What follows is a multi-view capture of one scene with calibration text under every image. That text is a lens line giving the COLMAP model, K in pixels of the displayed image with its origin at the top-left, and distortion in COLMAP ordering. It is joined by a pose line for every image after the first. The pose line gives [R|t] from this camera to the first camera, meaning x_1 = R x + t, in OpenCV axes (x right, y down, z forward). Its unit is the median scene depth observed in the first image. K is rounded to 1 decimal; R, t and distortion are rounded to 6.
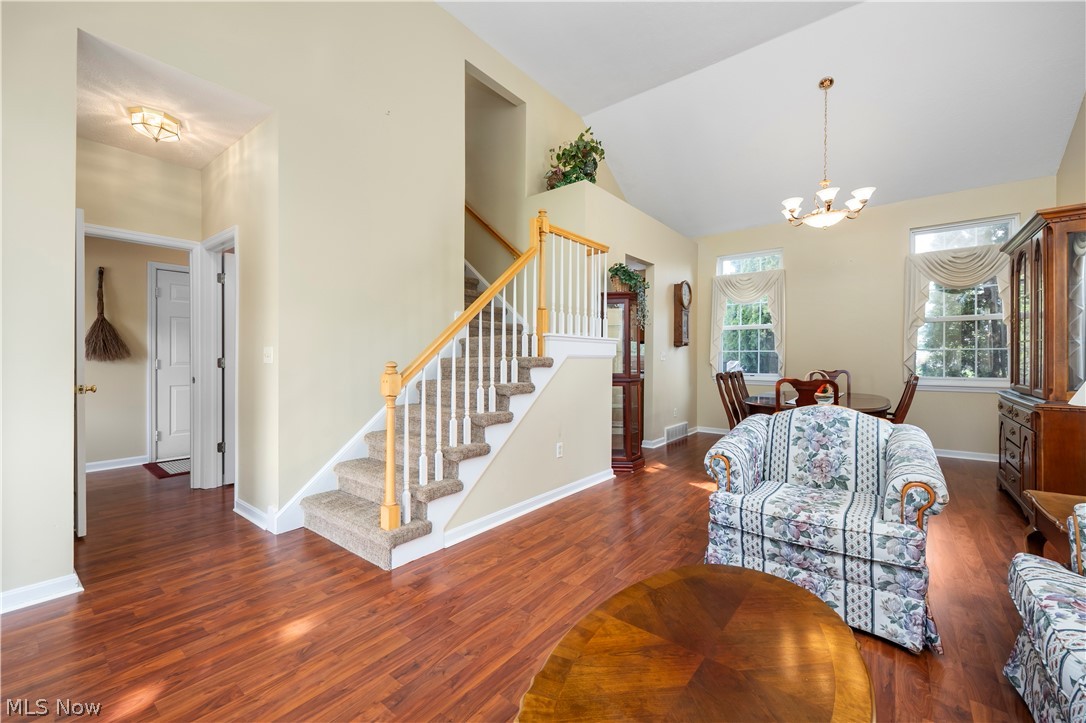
lens RADIAL K [[441.2, 0, 543.0], [0, 441.2, 361.5], [0, 0, 1]] dist [0.009367, -0.000208]
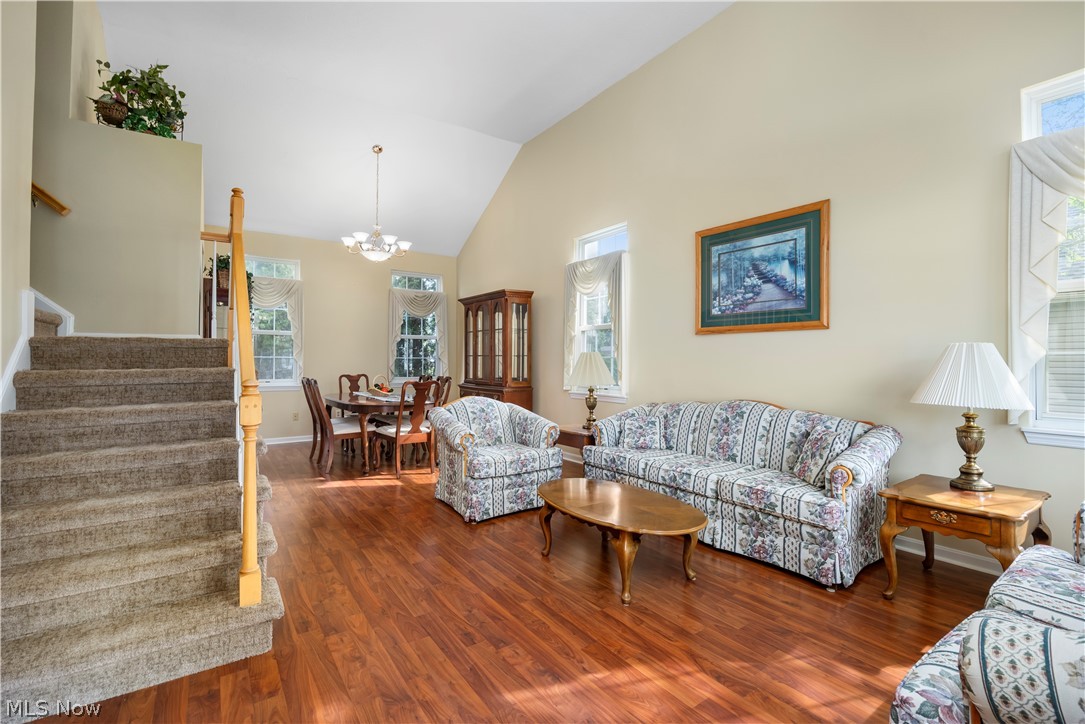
lens RADIAL K [[475.2, 0, 535.7], [0, 475.2, 363.4], [0, 0, 1]] dist [-0.002874, 0.003800]
pose [[0.297522, -0.006289, 0.954694, -0.923650], [0.007076, 0.999965, 0.004382, -0.025989], [-0.954689, 0.005452, 0.297557, 0.284855]]
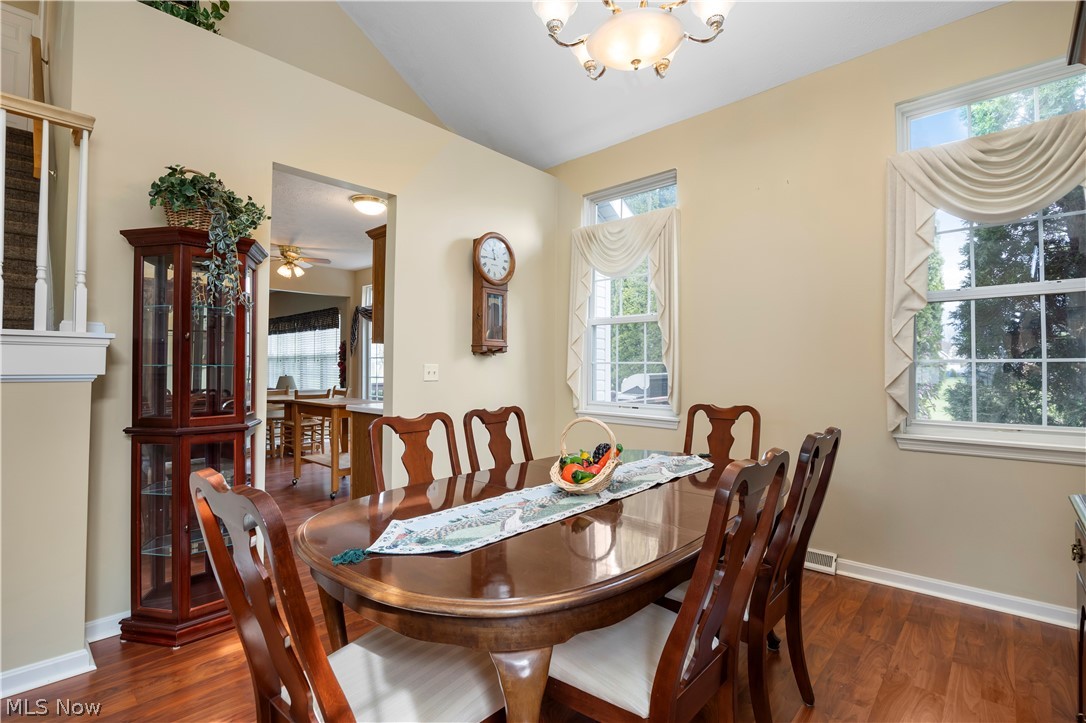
lens RADIAL K [[510.6, 0, 537.5], [0, 510.6, 365.8], [0, 0, 1]] dist [-0.010666, -0.000146]
pose [[0.995882, 0.000735, -0.090652, 1.061211], [-0.001352, 0.999976, -0.006738, -0.037052], [0.090645, 0.006833, 0.995860, 0.932783]]
